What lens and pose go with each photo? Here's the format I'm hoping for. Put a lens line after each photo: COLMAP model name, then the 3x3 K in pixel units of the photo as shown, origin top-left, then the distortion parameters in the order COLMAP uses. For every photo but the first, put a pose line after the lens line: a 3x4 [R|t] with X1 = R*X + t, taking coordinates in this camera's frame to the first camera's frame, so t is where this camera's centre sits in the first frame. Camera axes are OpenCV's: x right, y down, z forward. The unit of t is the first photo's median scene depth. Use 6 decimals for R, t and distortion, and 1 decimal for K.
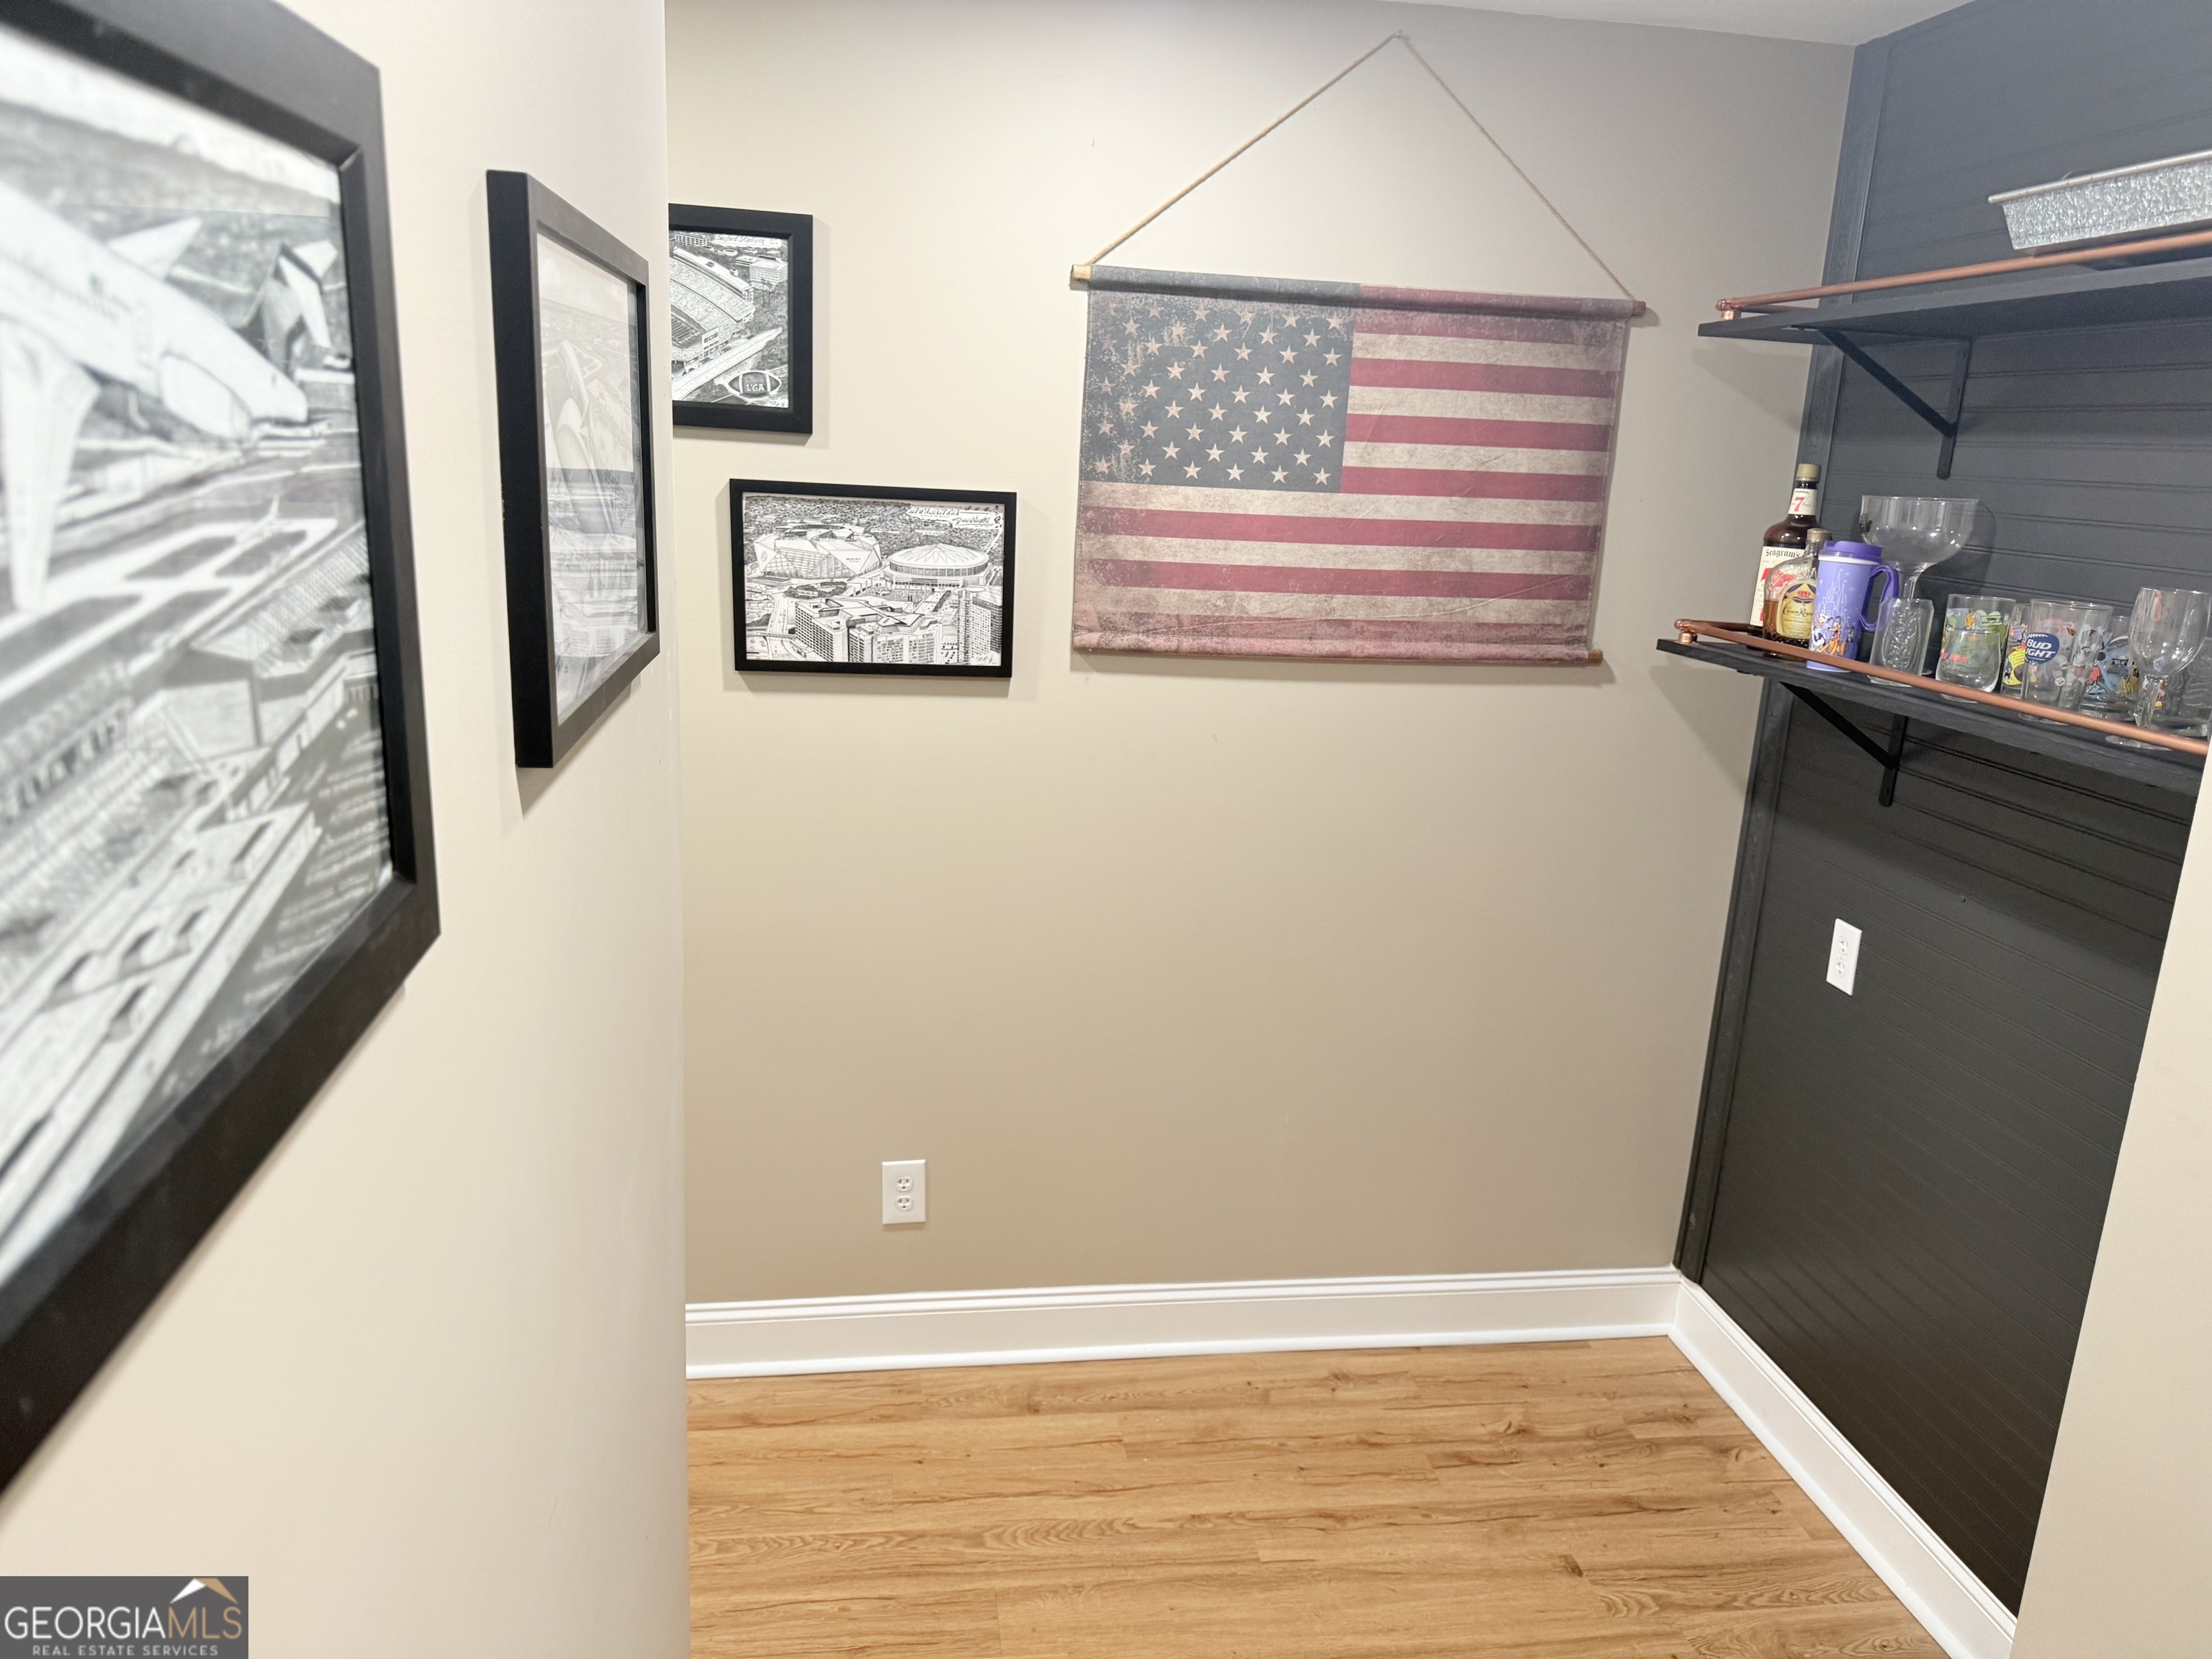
lens RADIAL K [[1563.0, 0, 1102.1], [0, 1563.0, 819.1], [0, 0, 1]] dist [0.008306, 0.000013]
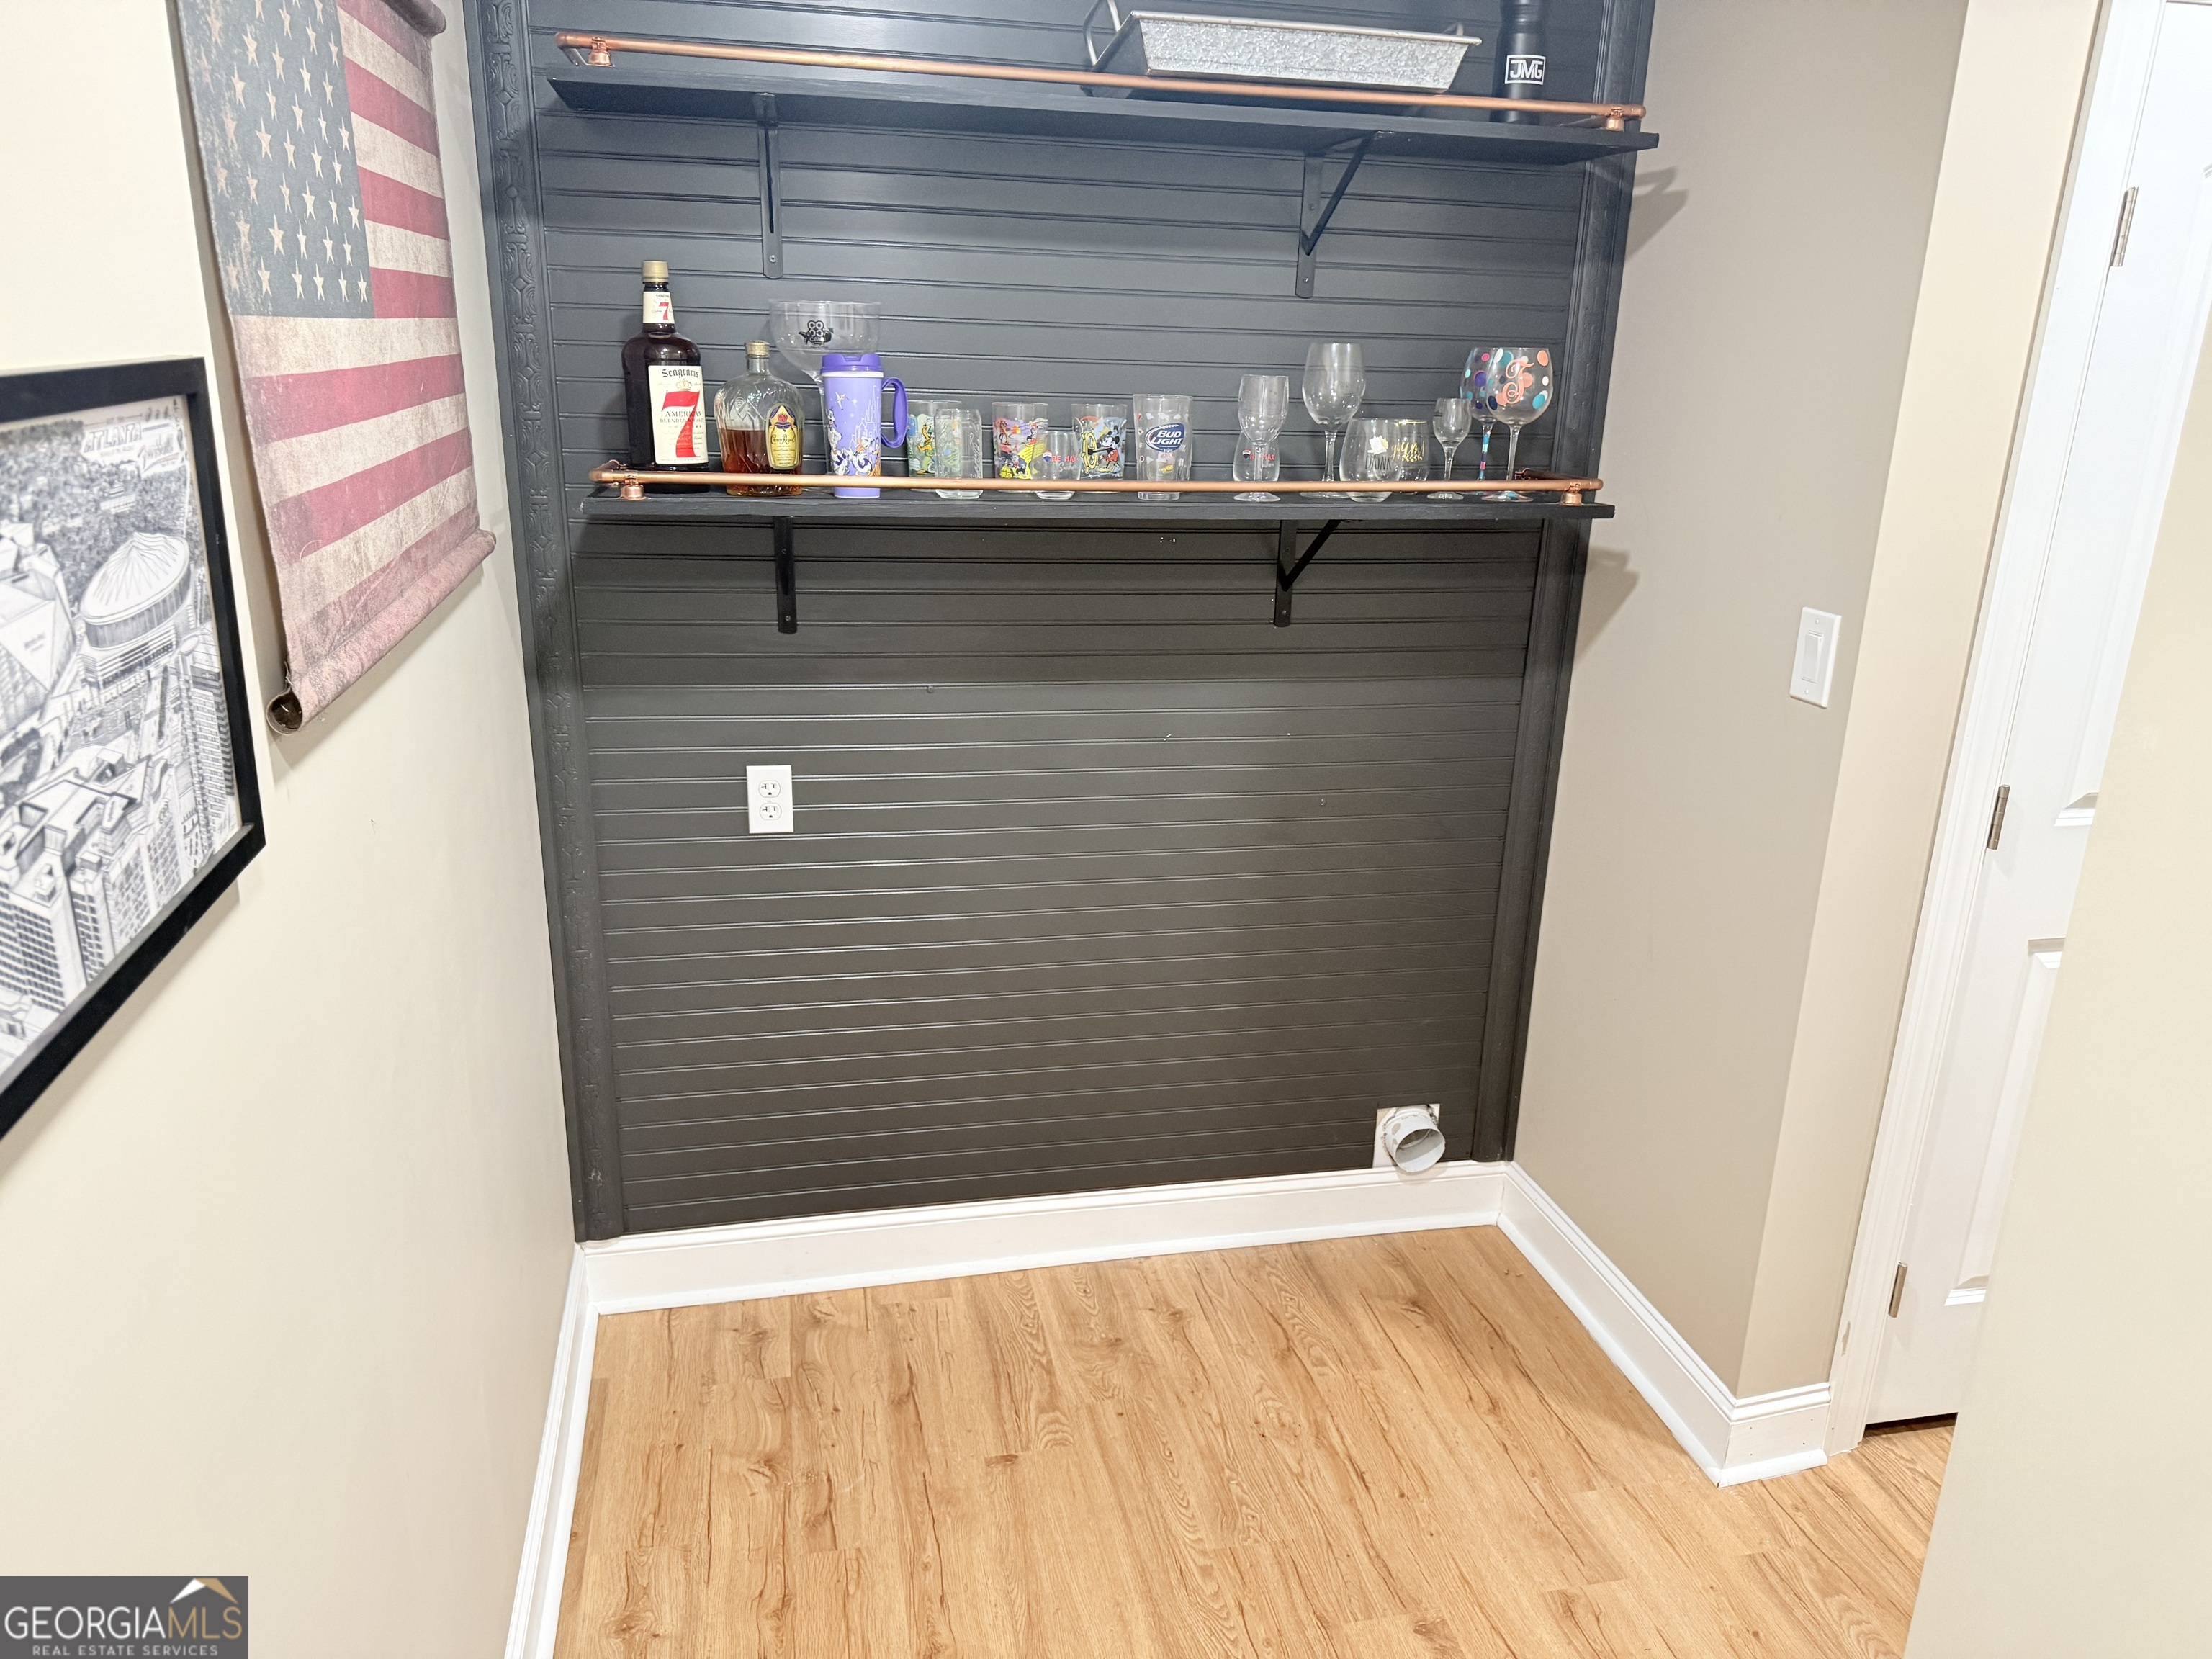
lens RADIAL K [[1563.0, 0, 1101.8], [0, 1563.0, 848.2], [0, 0, 1]] dist [0.008306, 0.000013]
pose [[-0.078266, -0.357044, 0.930803, -0.441950], [0.199391, 0.909196, 0.365522, -0.194420], [-0.976789, 0.214202, 0.000032, 0.813321]]
